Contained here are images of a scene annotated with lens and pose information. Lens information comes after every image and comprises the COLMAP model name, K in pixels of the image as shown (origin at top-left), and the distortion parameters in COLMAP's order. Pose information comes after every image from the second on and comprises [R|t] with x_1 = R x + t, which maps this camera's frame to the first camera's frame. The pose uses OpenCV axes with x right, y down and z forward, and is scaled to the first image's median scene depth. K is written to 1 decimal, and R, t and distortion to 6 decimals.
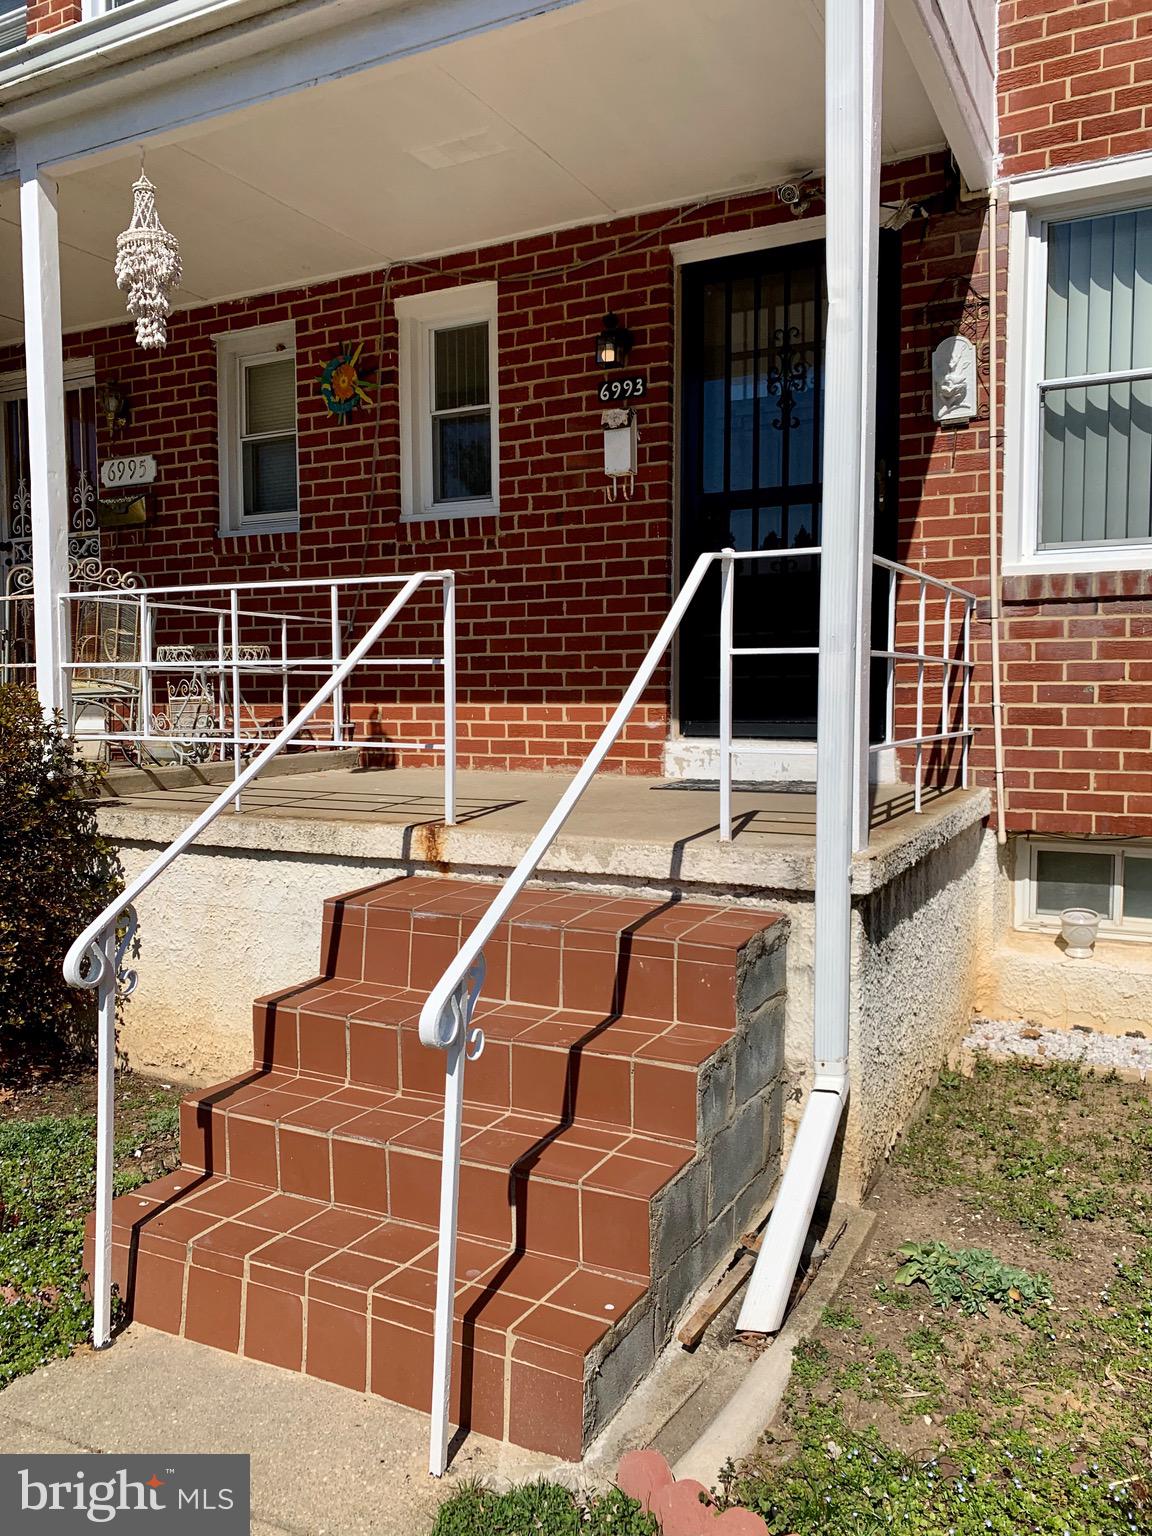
lens RADIAL K [[1175.8, 0, 576.6], [0, 1175.8, 763.9], [0, 0, 1]] dist [0.036247, -0.047264]
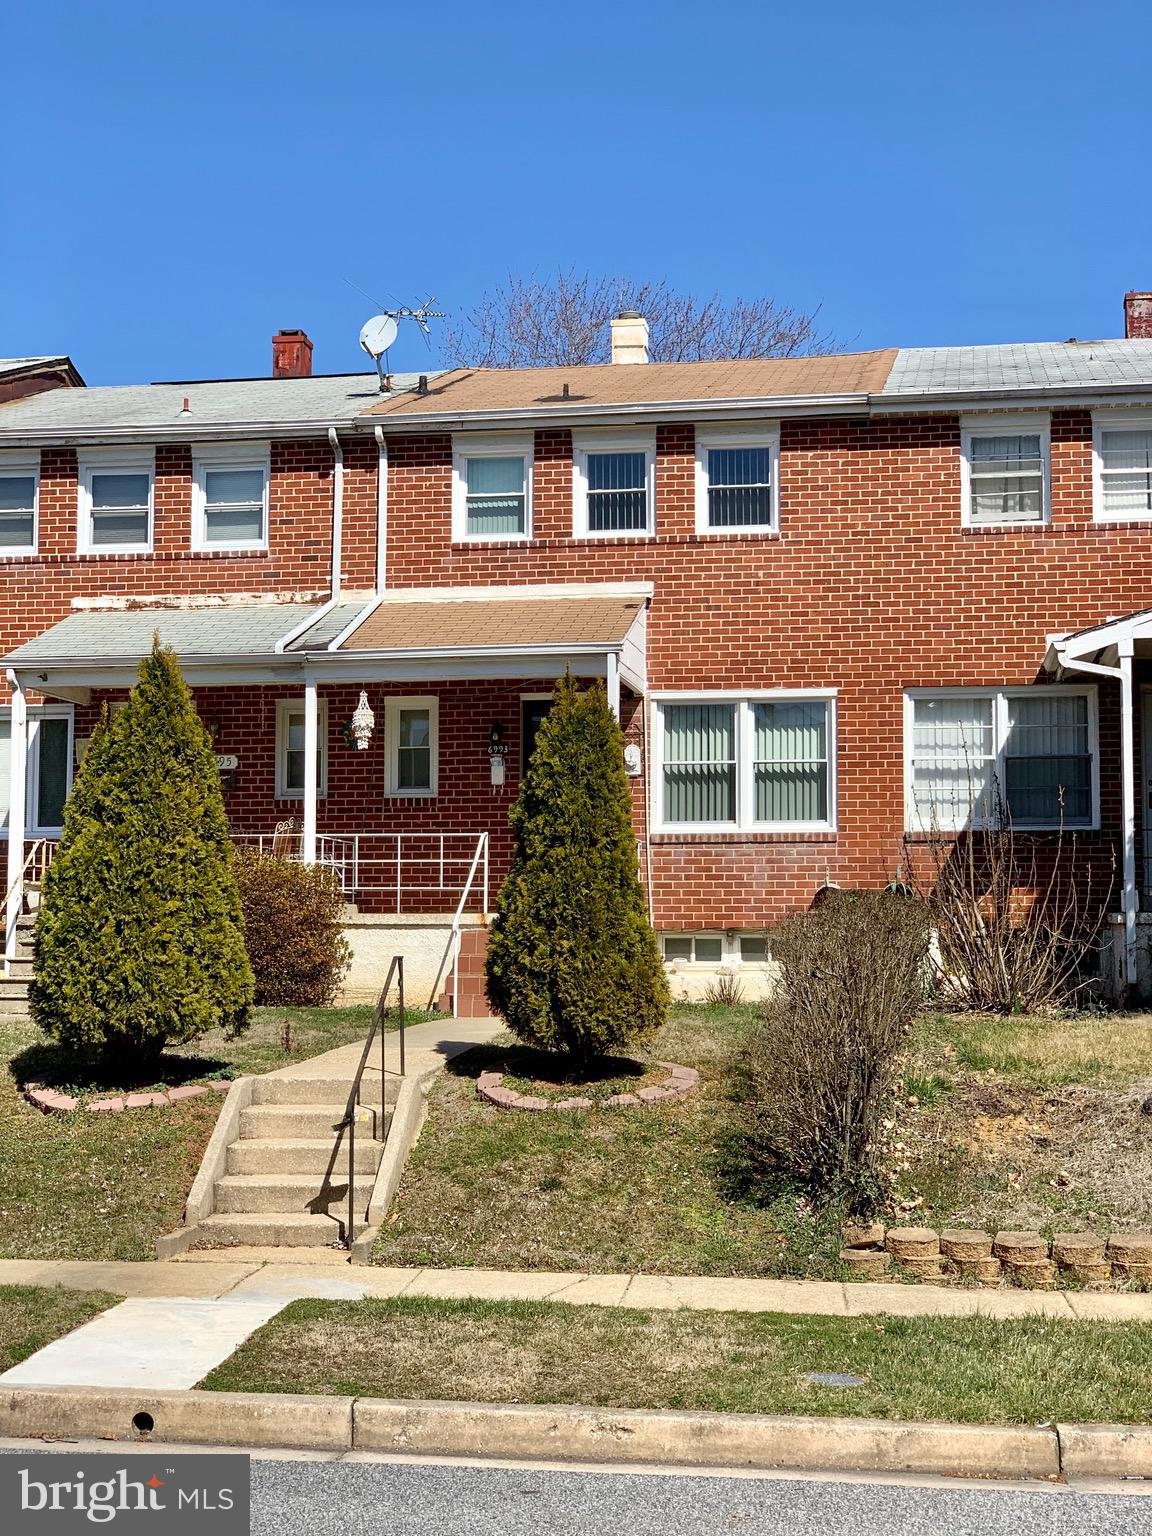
lens RADIAL K [[2217.3, 0, 561.7], [0, 2217.3, 729.1], [0, 0, 1]] dist [0.034870, 0.000000]
pose [[0.951647, 0.035030, 0.305188, -1.223973], [0.014432, 0.987282, -0.158325, 0.356927], [-0.306853, 0.155074, 0.939038, -3.291956]]
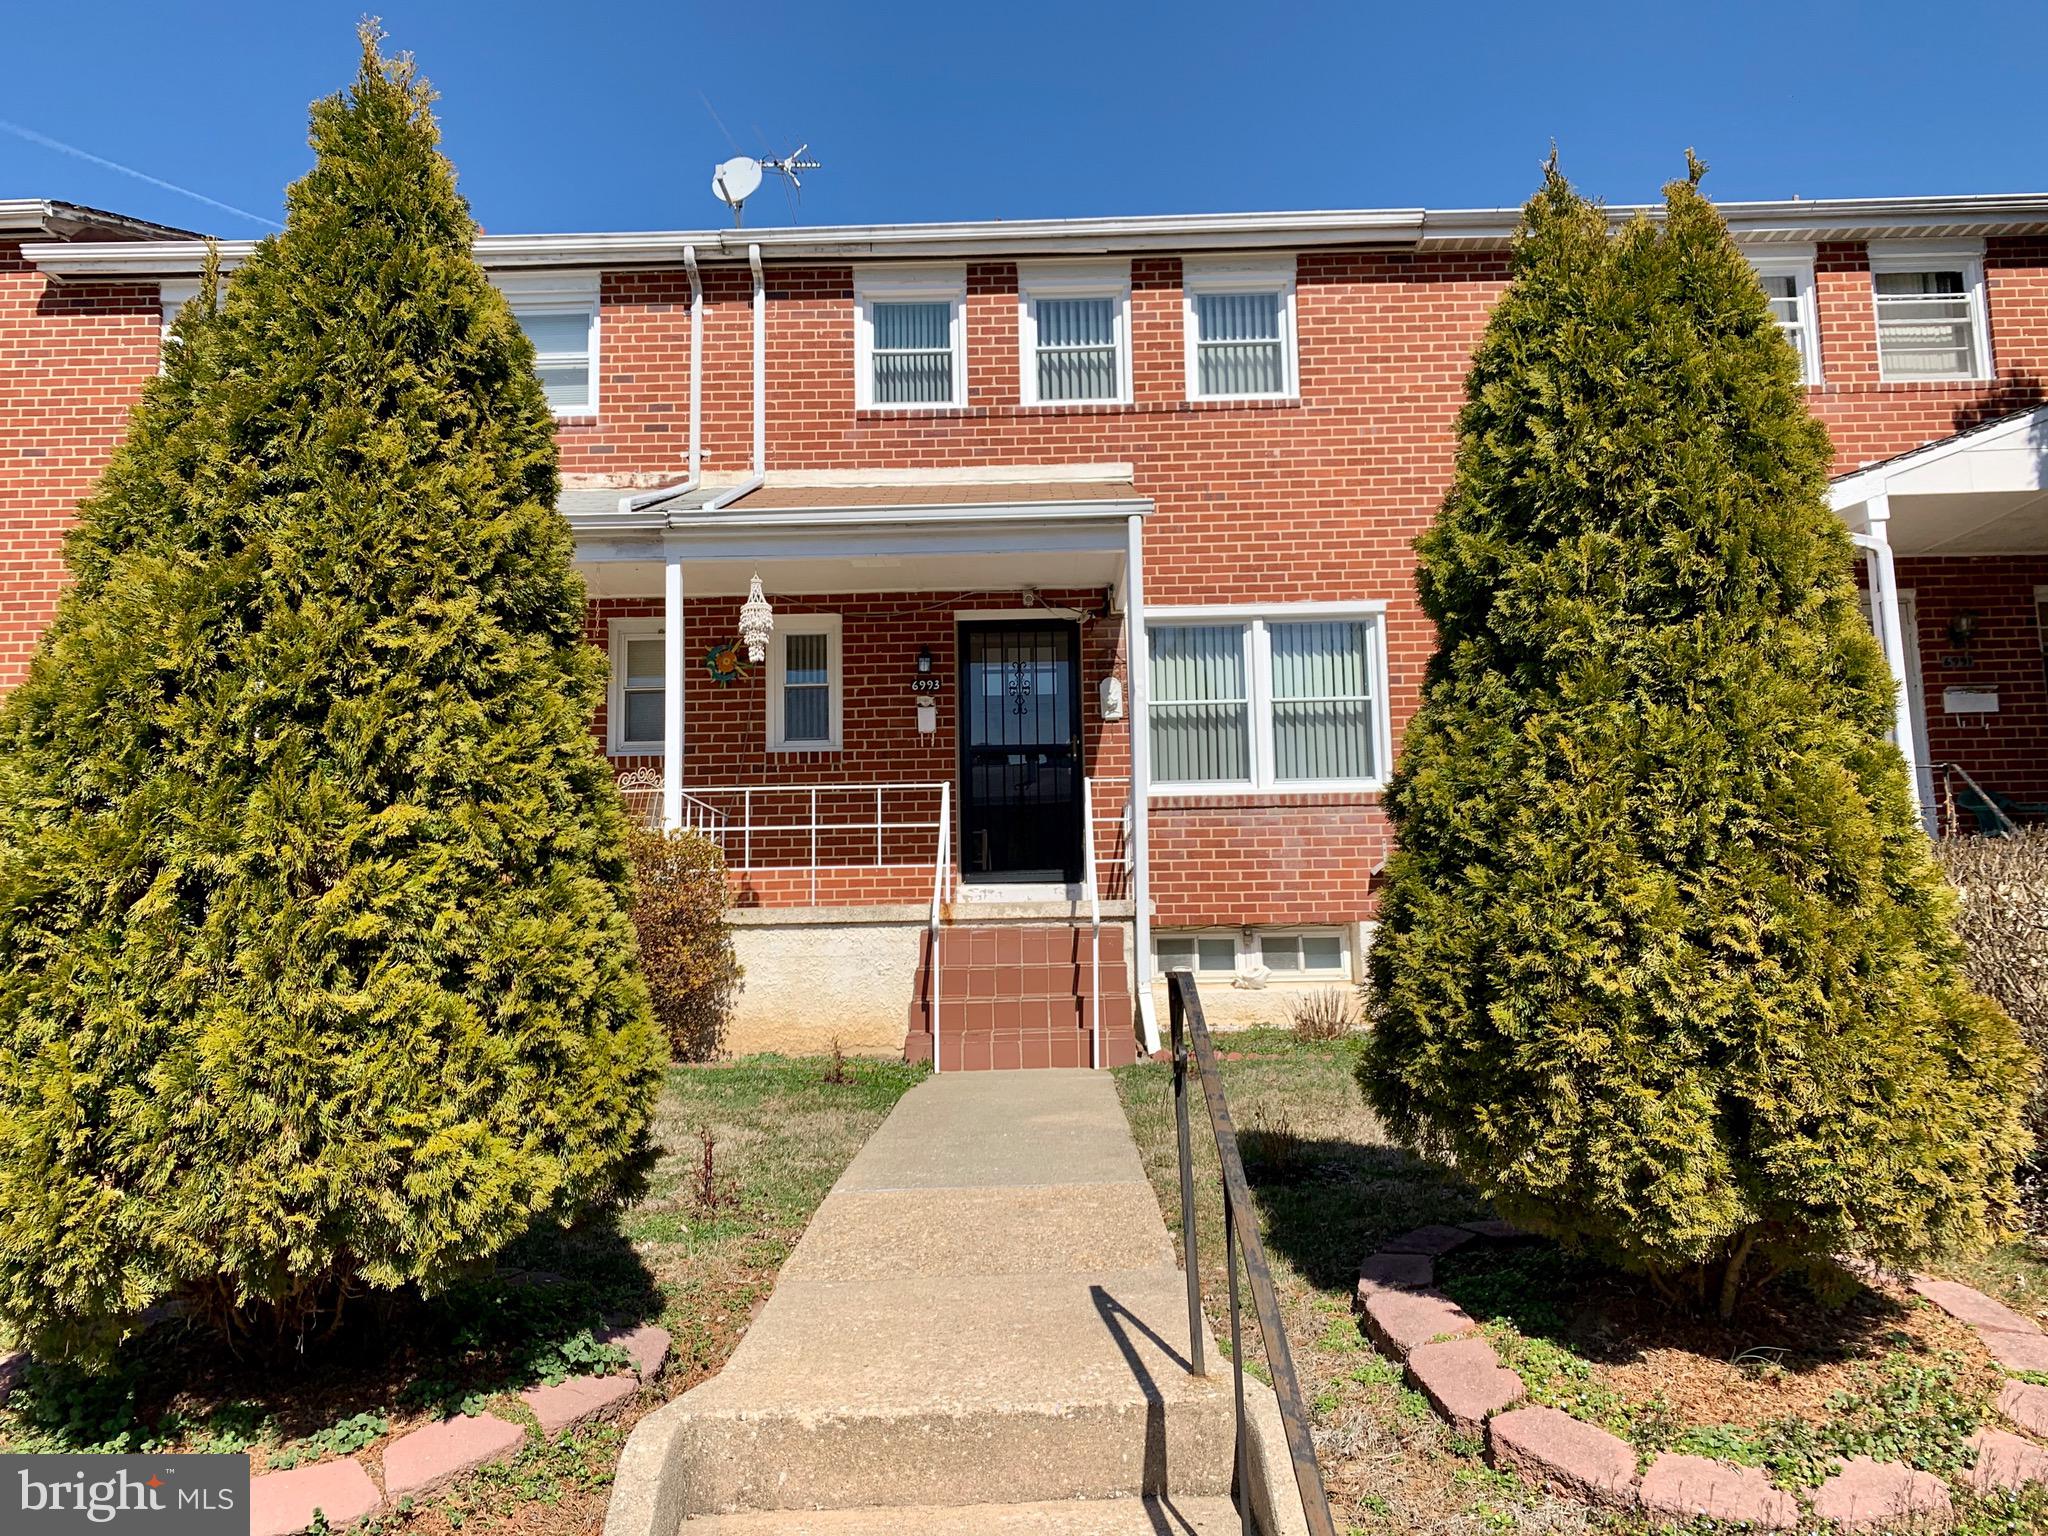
lens RADIAL K [[1567.8, 0, 1013.4], [0, 1567.8, 764.0], [0, 0, 1]] dist [0.036247, -0.047264]
pose [[0.894361, 0.041683, 0.445399, -0.885002], [0.043221, 0.982940, -0.178775, 0.219323], [-0.445253, 0.179140, 0.877302, -1.081689]]
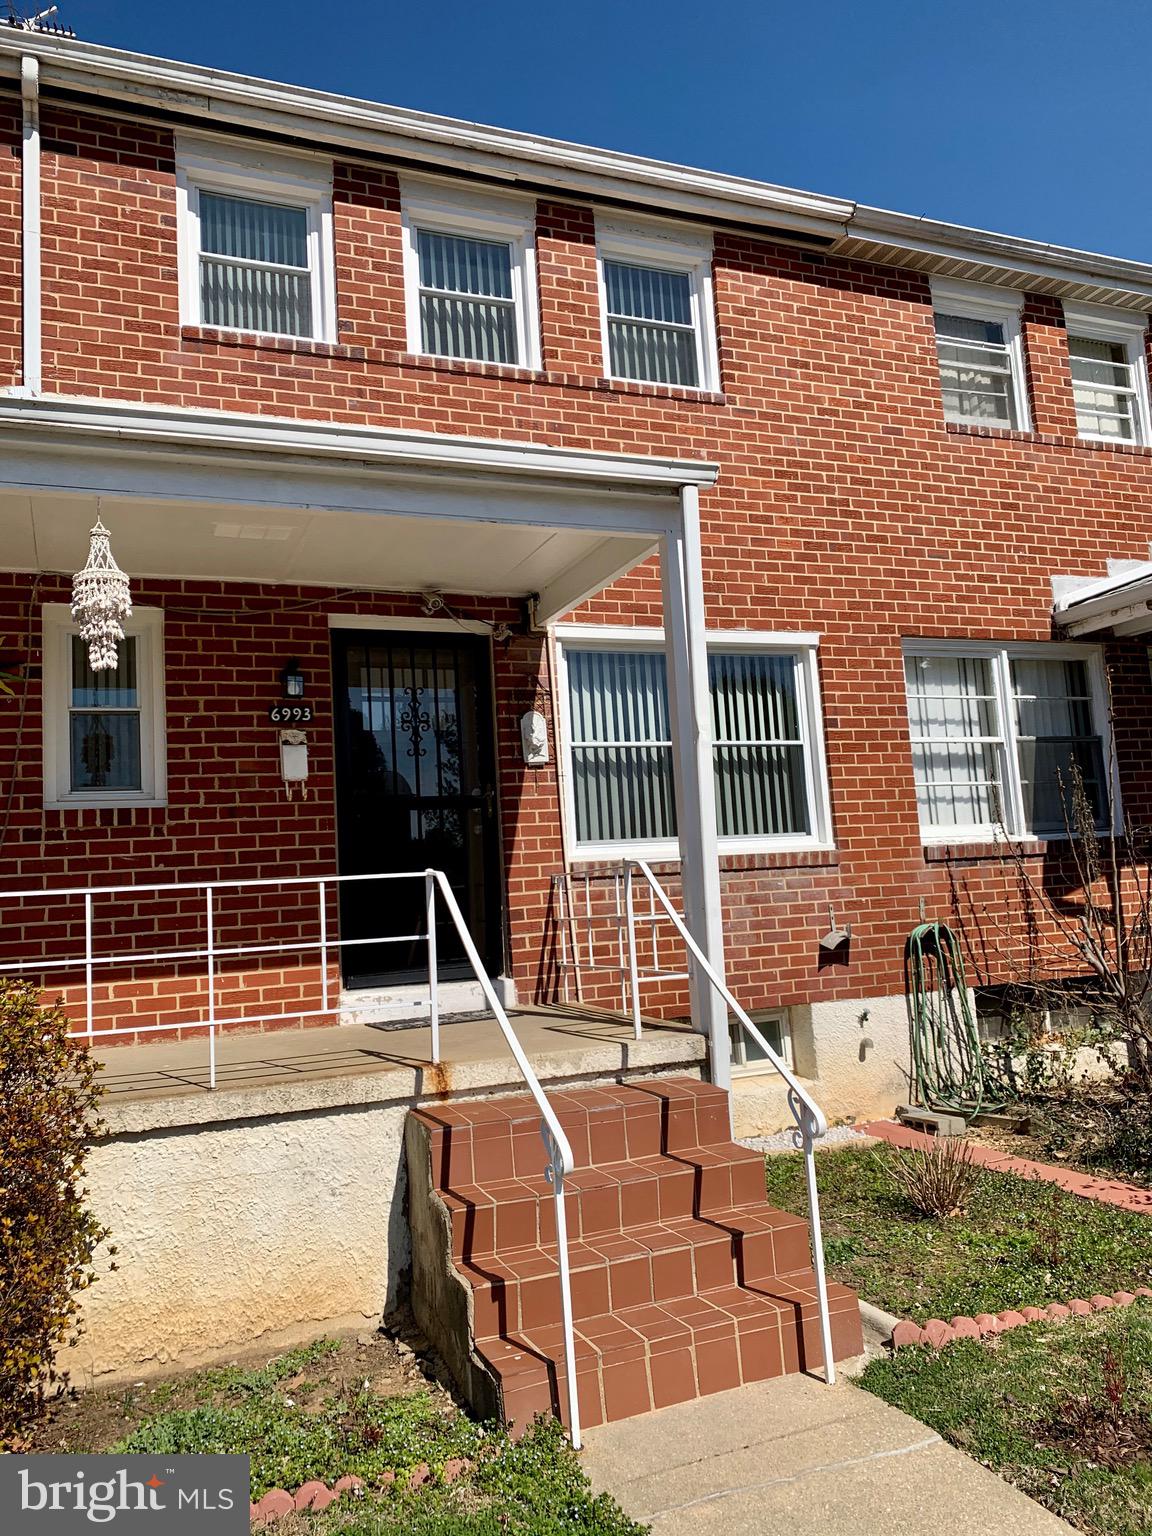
lens RADIAL K [[1175.8, 0, 589.6], [0, 1175.8, 751.2], [0, 0, 1]] dist [0.036247, -0.047264]
pose [[0.634329, 0.060760, 0.770671, -0.735997], [0.105951, 0.980666, -0.164523, -0.039102], [-0.765768, 0.186015, 0.615628, -0.008403]]
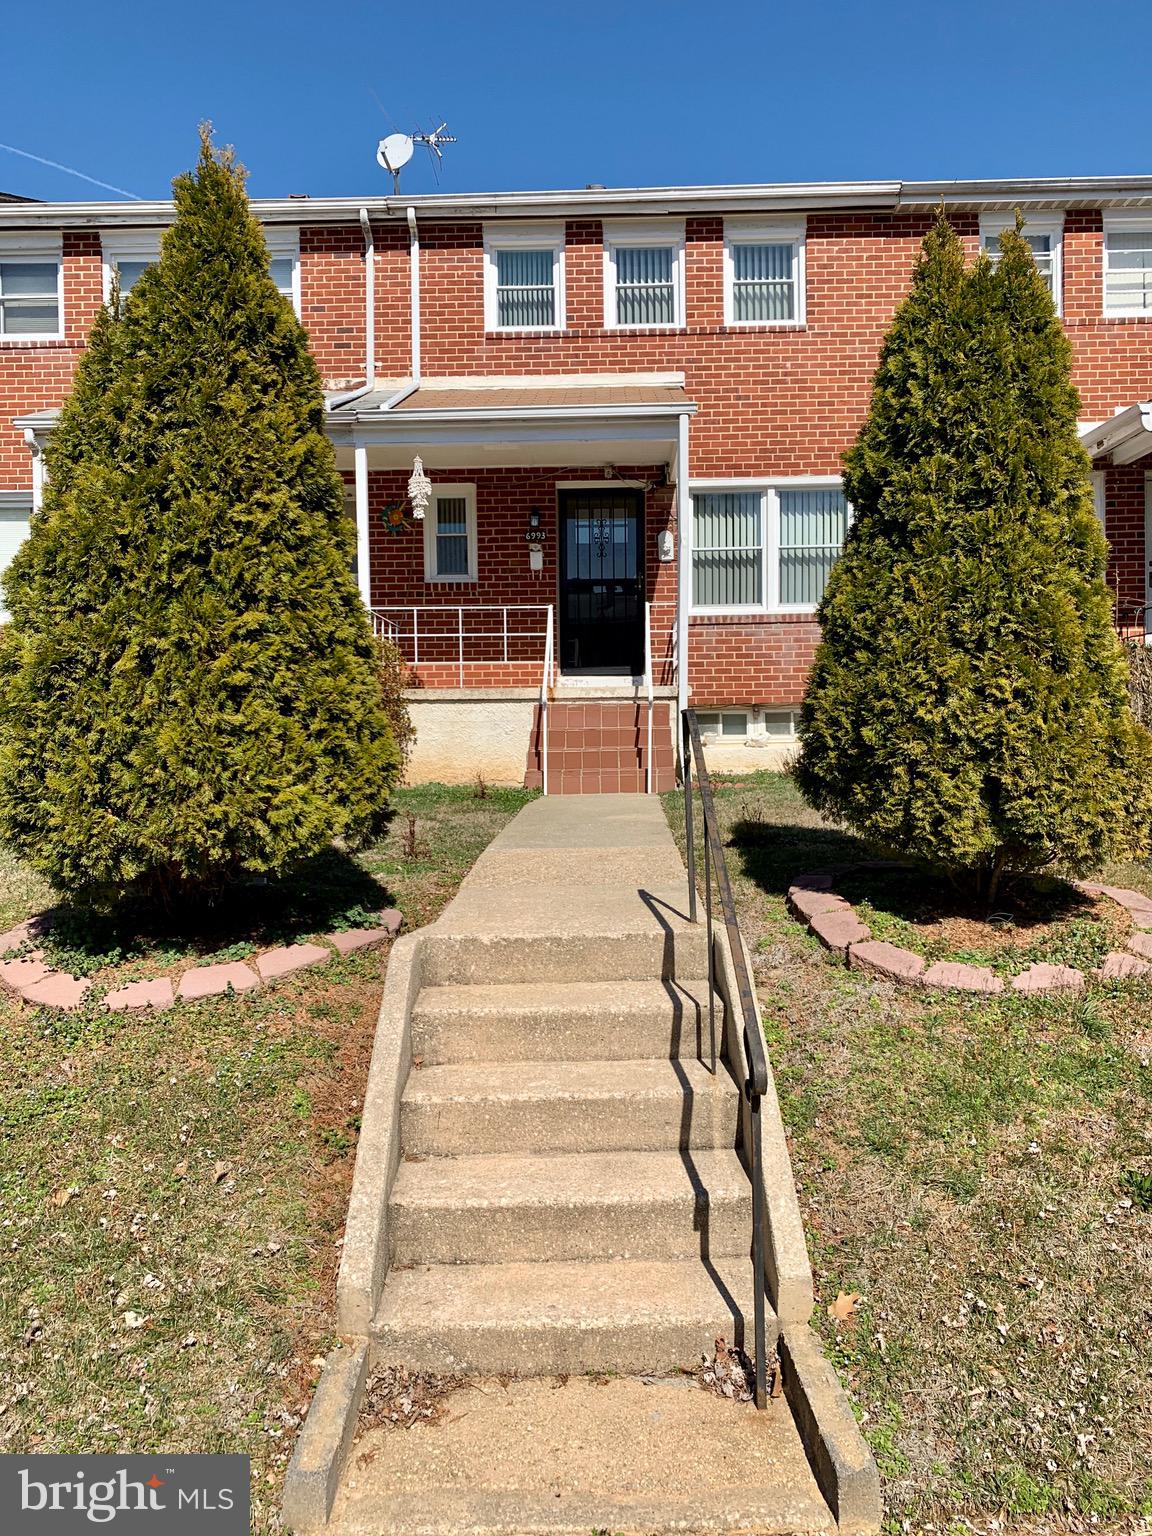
lens RADIAL K [[1175.8, 0, 585.0], [0, 1175.8, 762.2], [0, 0, 1]] dist [0.036247, -0.047264]
pose [[0.898441, -0.015794, 0.438811, -0.976227], [0.035535, 0.998690, -0.036811, 0.257020], [-0.437655, 0.048666, 0.897825, -1.260930]]
